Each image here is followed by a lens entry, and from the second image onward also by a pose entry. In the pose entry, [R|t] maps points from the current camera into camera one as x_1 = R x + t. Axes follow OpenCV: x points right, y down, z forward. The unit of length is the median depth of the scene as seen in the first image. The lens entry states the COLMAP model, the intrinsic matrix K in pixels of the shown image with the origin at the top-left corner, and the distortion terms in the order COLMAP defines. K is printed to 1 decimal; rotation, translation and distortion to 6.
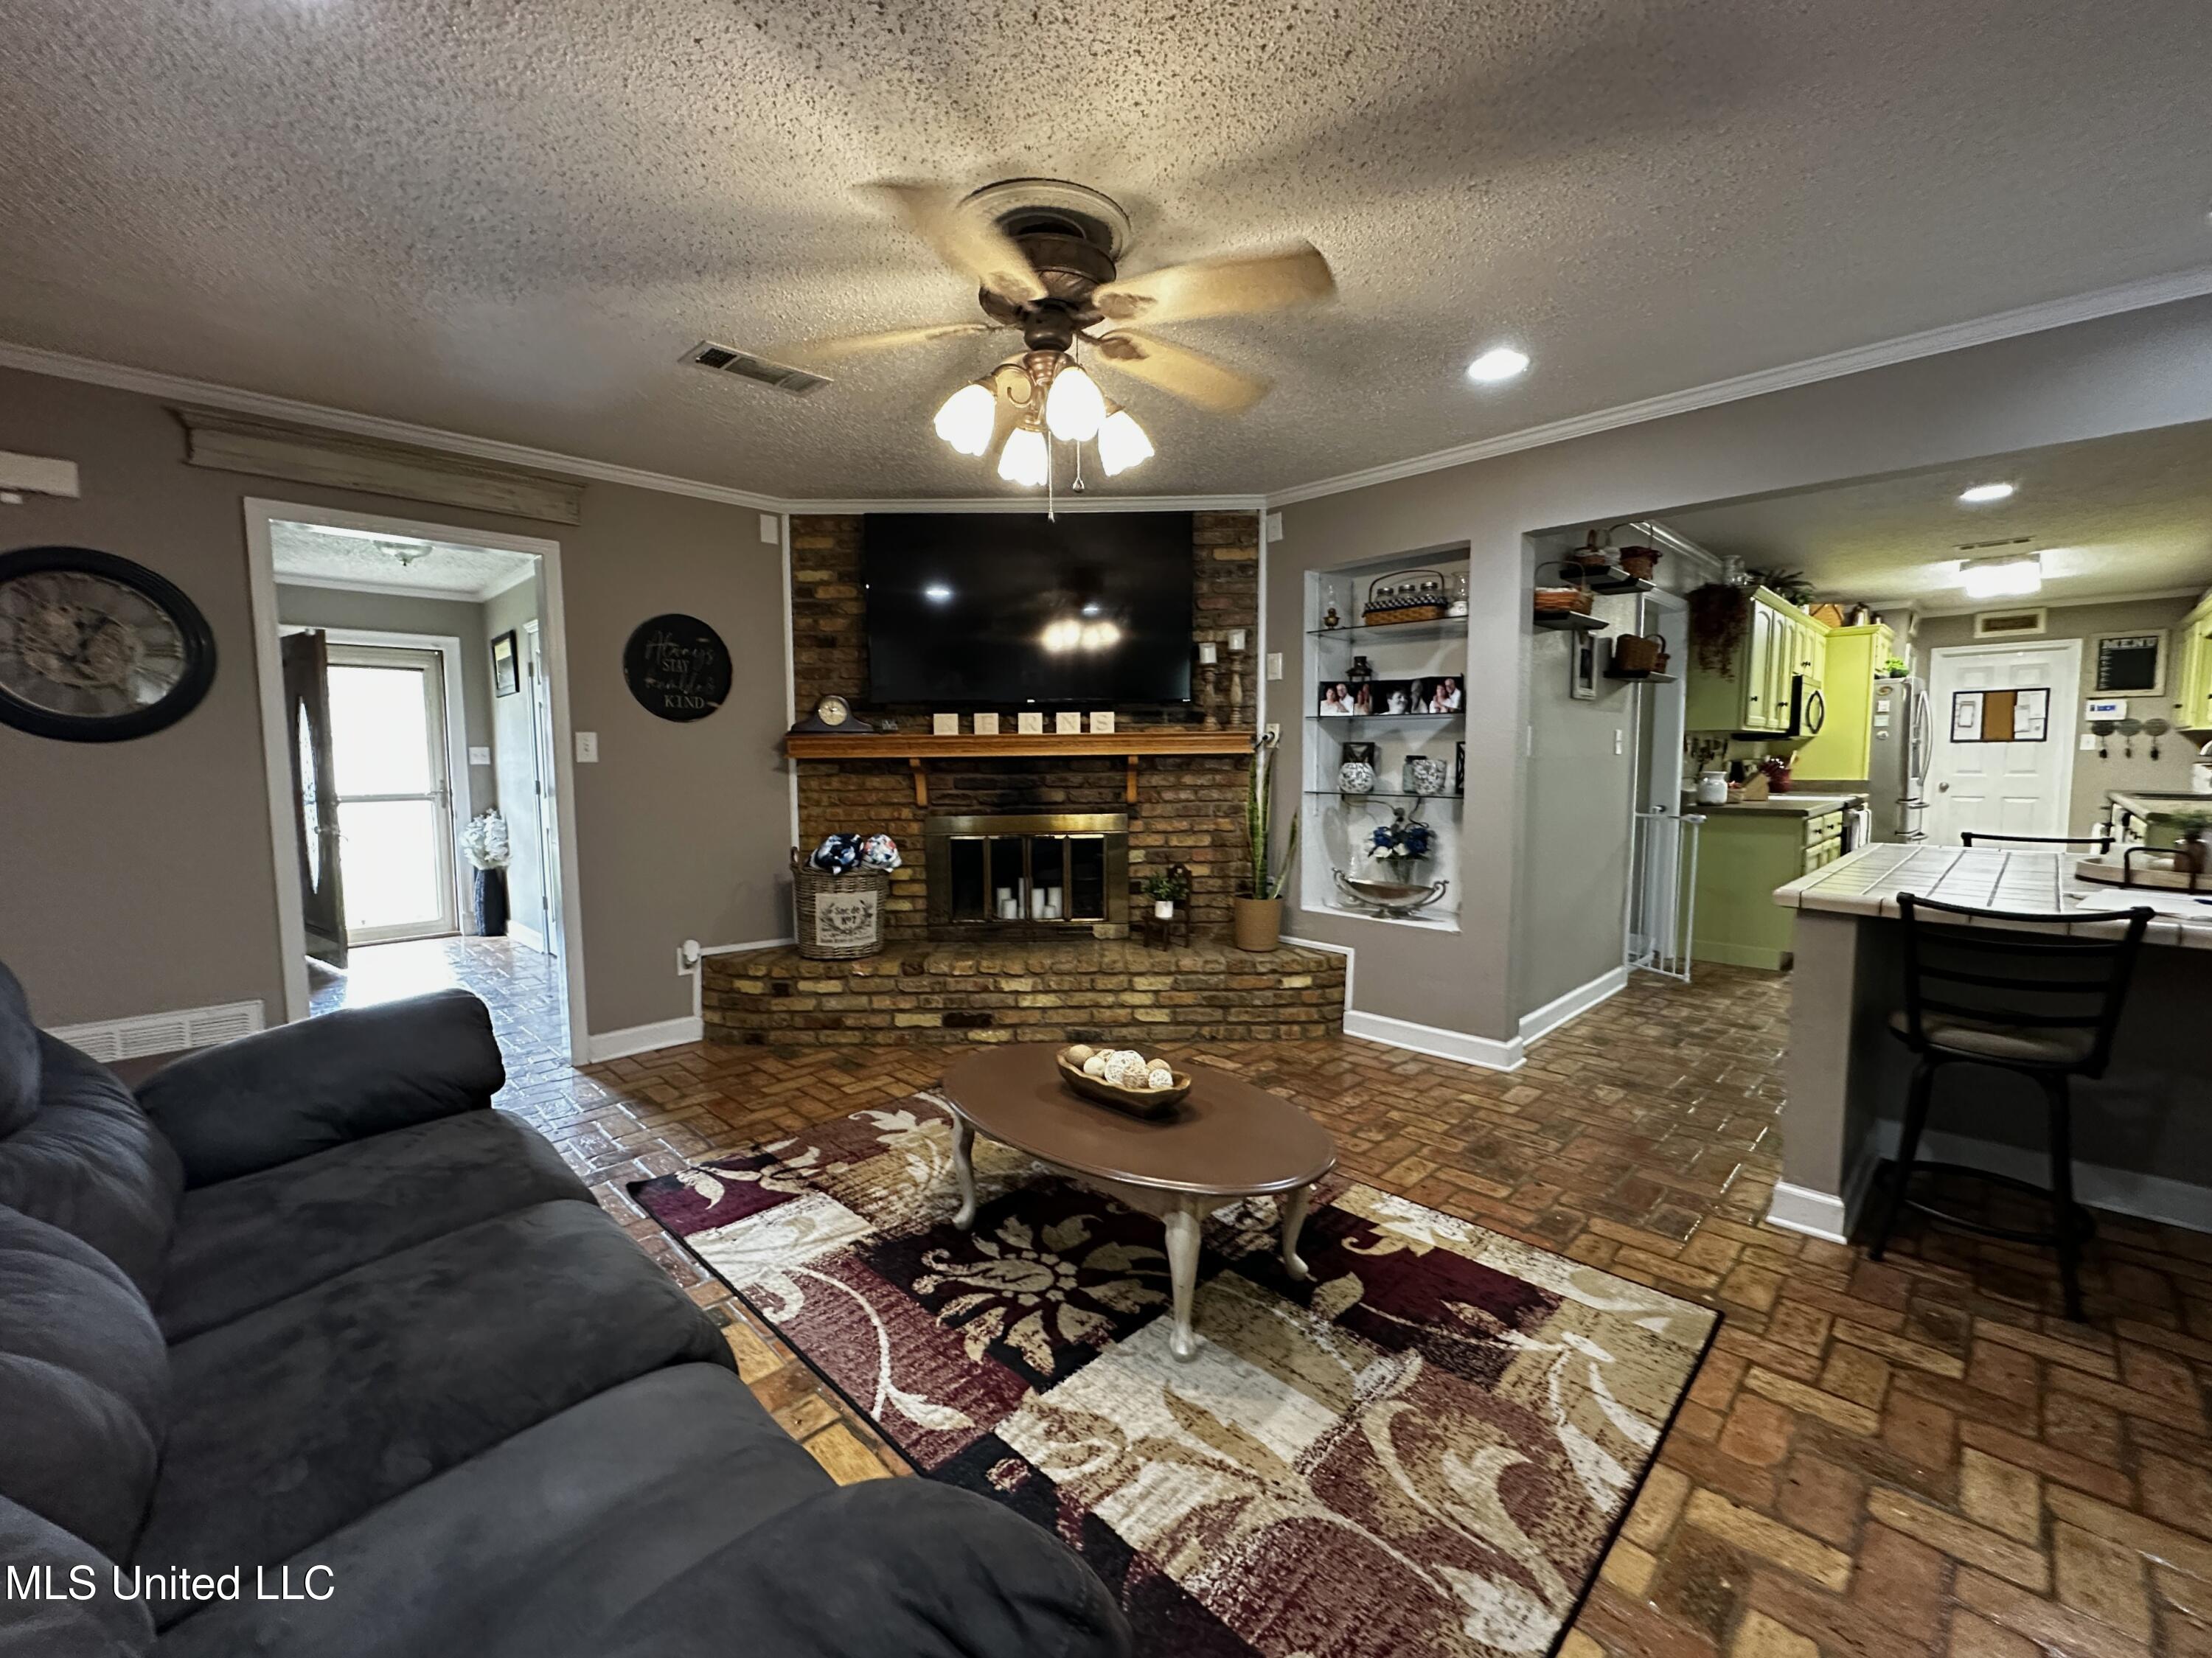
lens RADIAL K [[916.6, 0, 1107.9], [0, 916.6, 826.1], [0, 0, 1]] dist [-0.002964, 0.000475]
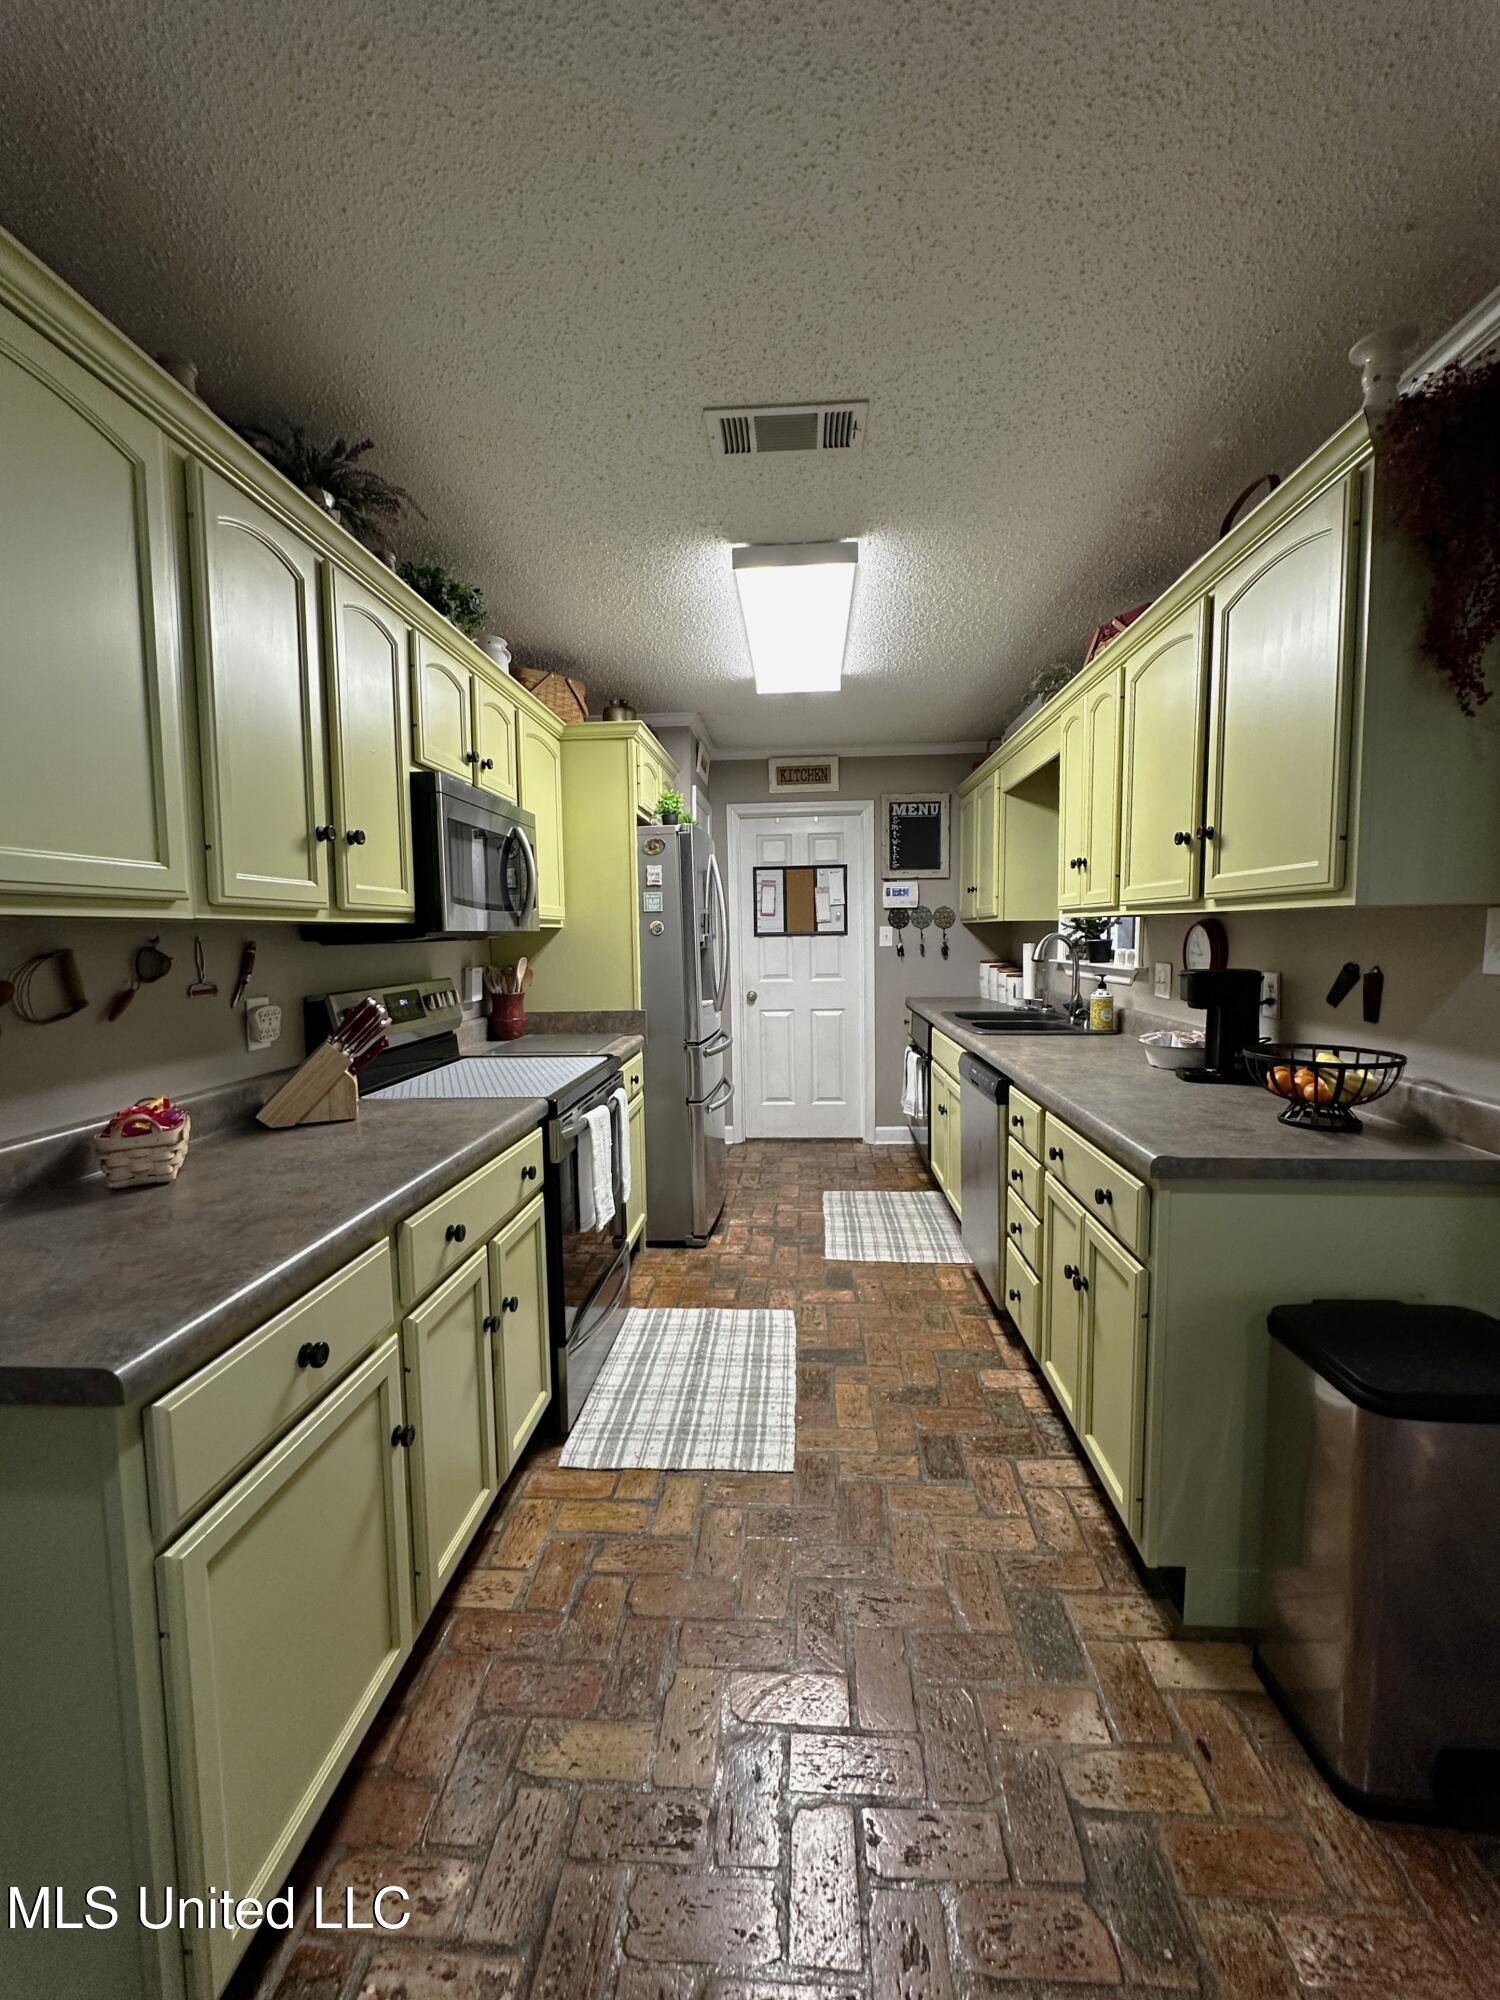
lens RADIAL K [[834.0, 0, 754.1], [0, 834.0, 1000.4], [0, 0, 1]] dist [0.000295, 0.000501]
pose [[0.745433, -0.058831, 0.663980, 0.914079], [0.062288, 0.997887, 0.018487, -0.101816], [-0.663665, 0.027577, 0.747522, 0.967918]]
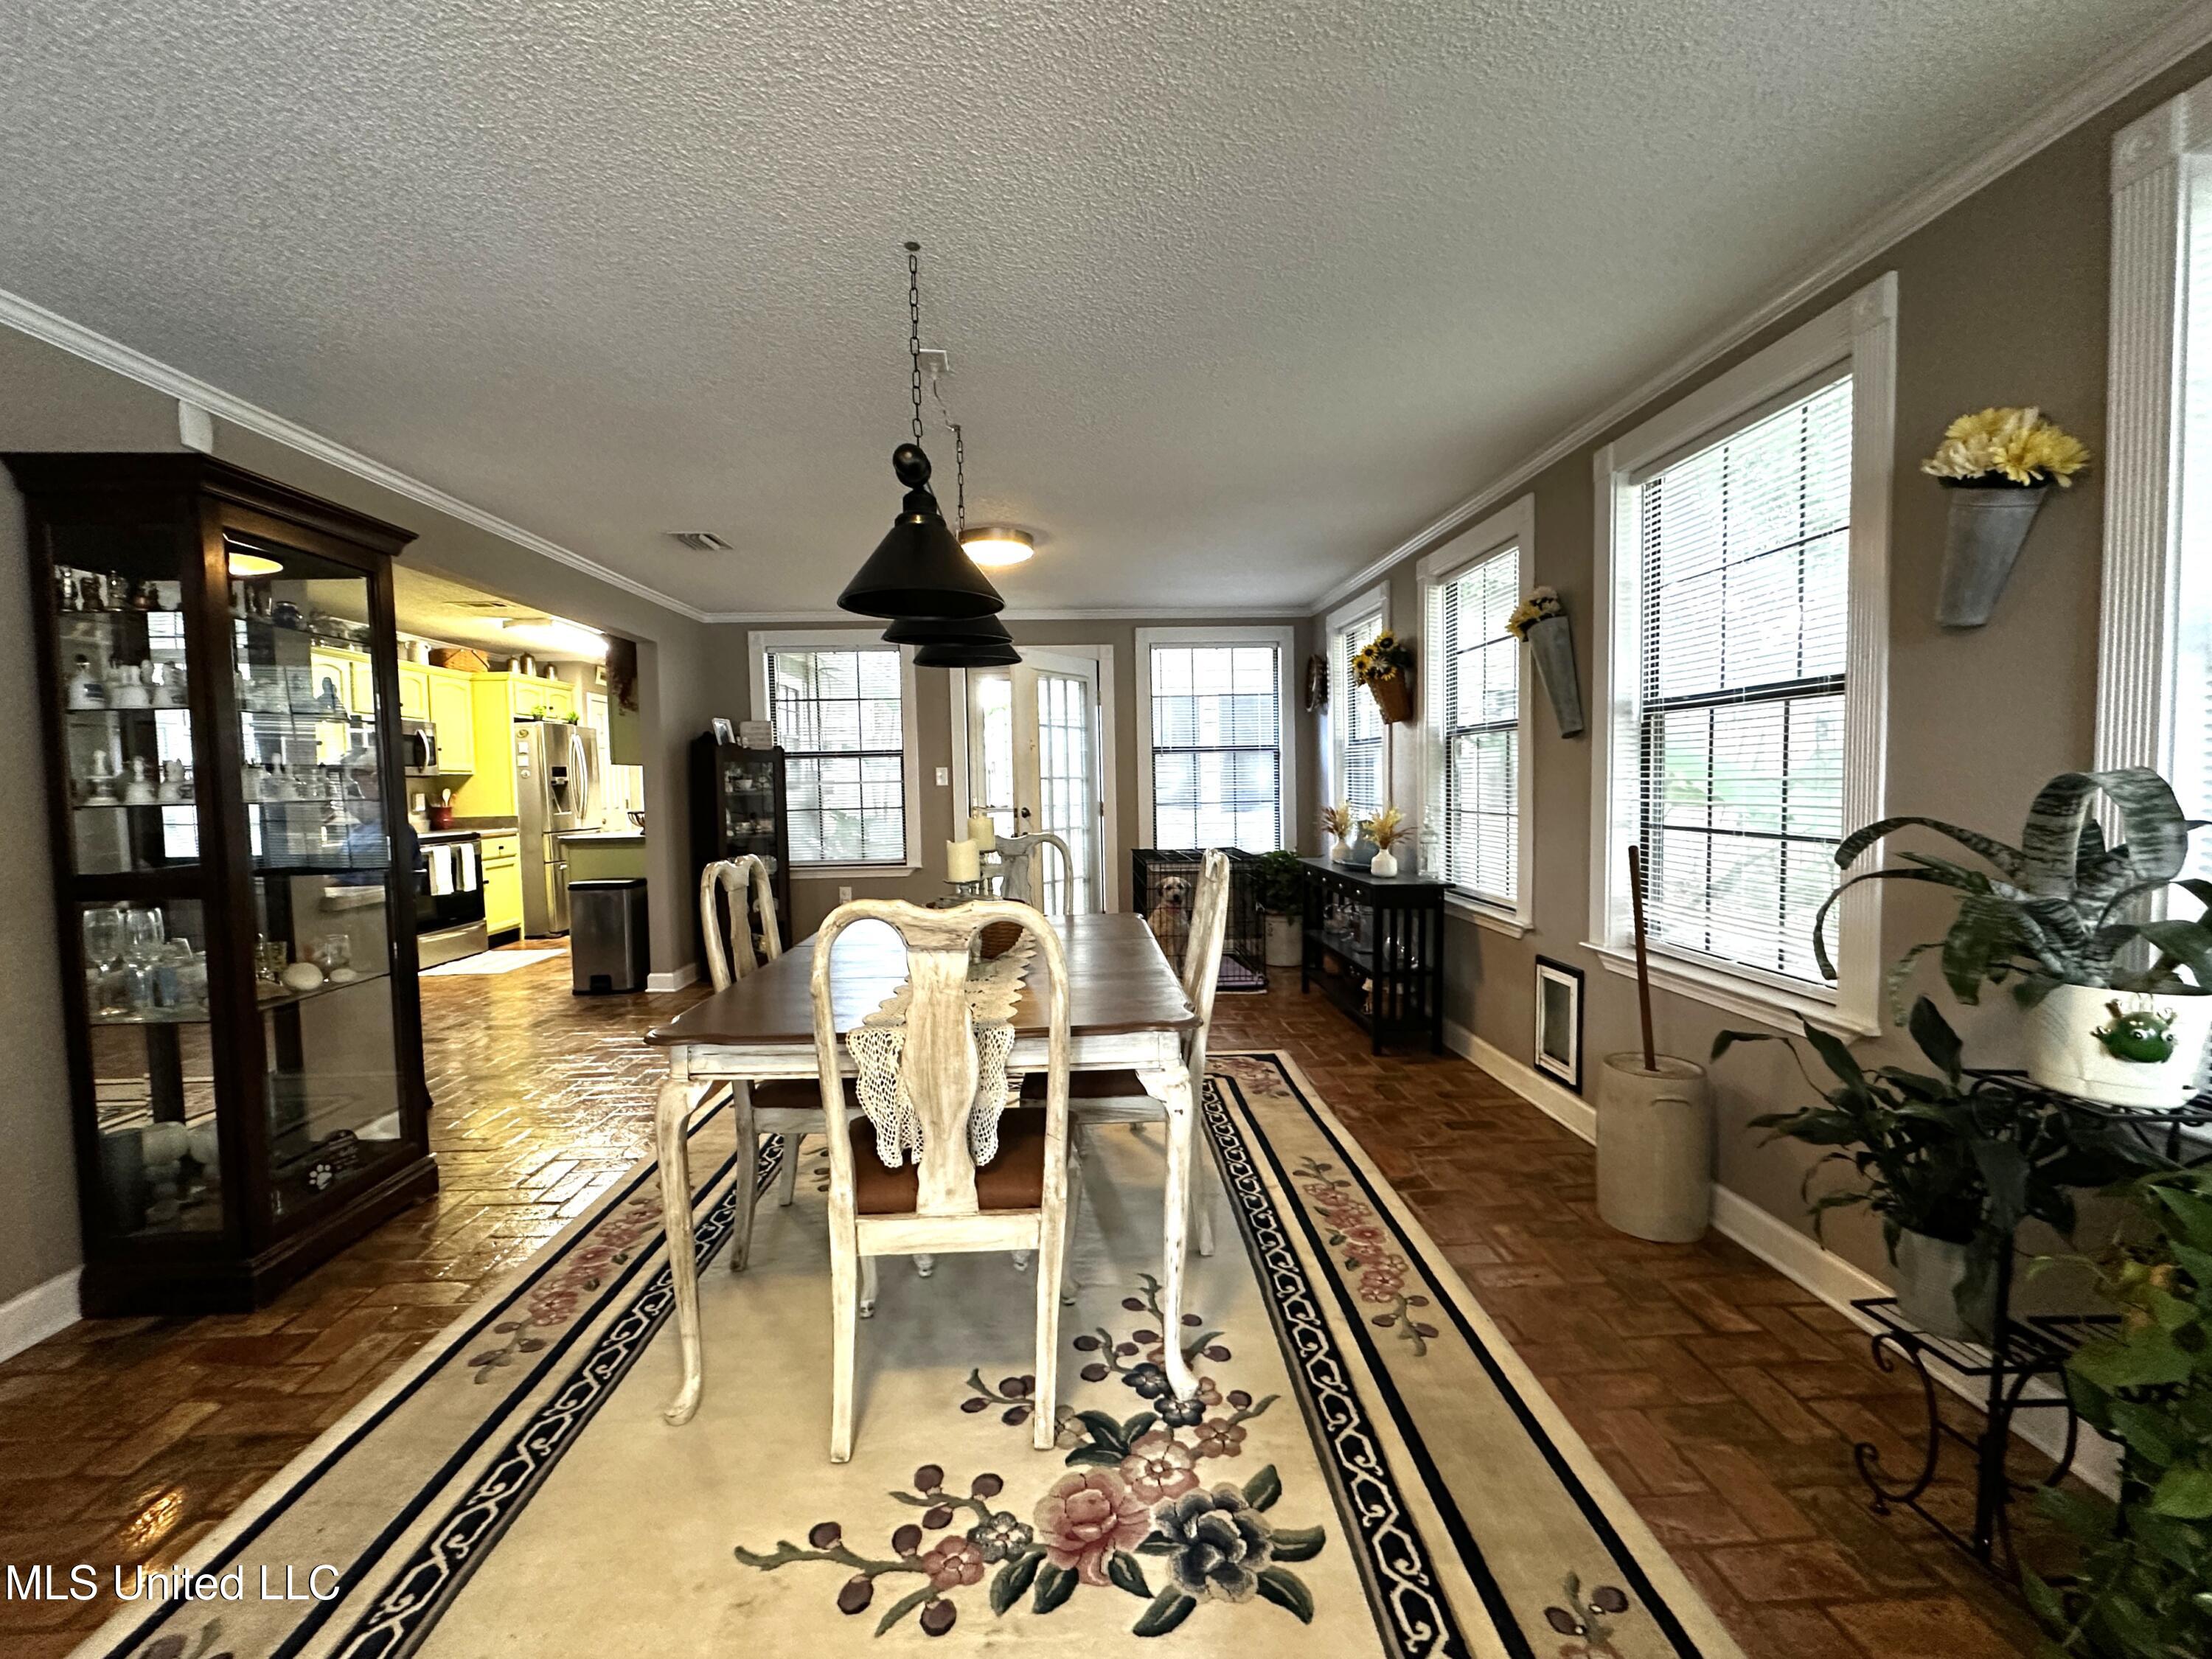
lens RADIAL K [[916.7, 0, 1107.9], [0, 916.7, 826.6], [0, 0, 1]] dist [-0.002964, 0.000475]
pose [[0.671562, -0.043444, 0.739674, 0.828971], [0.069003, 0.997608, -0.004056, 0.024976], [-0.737729, 0.053763, 0.672953, -0.399040]]
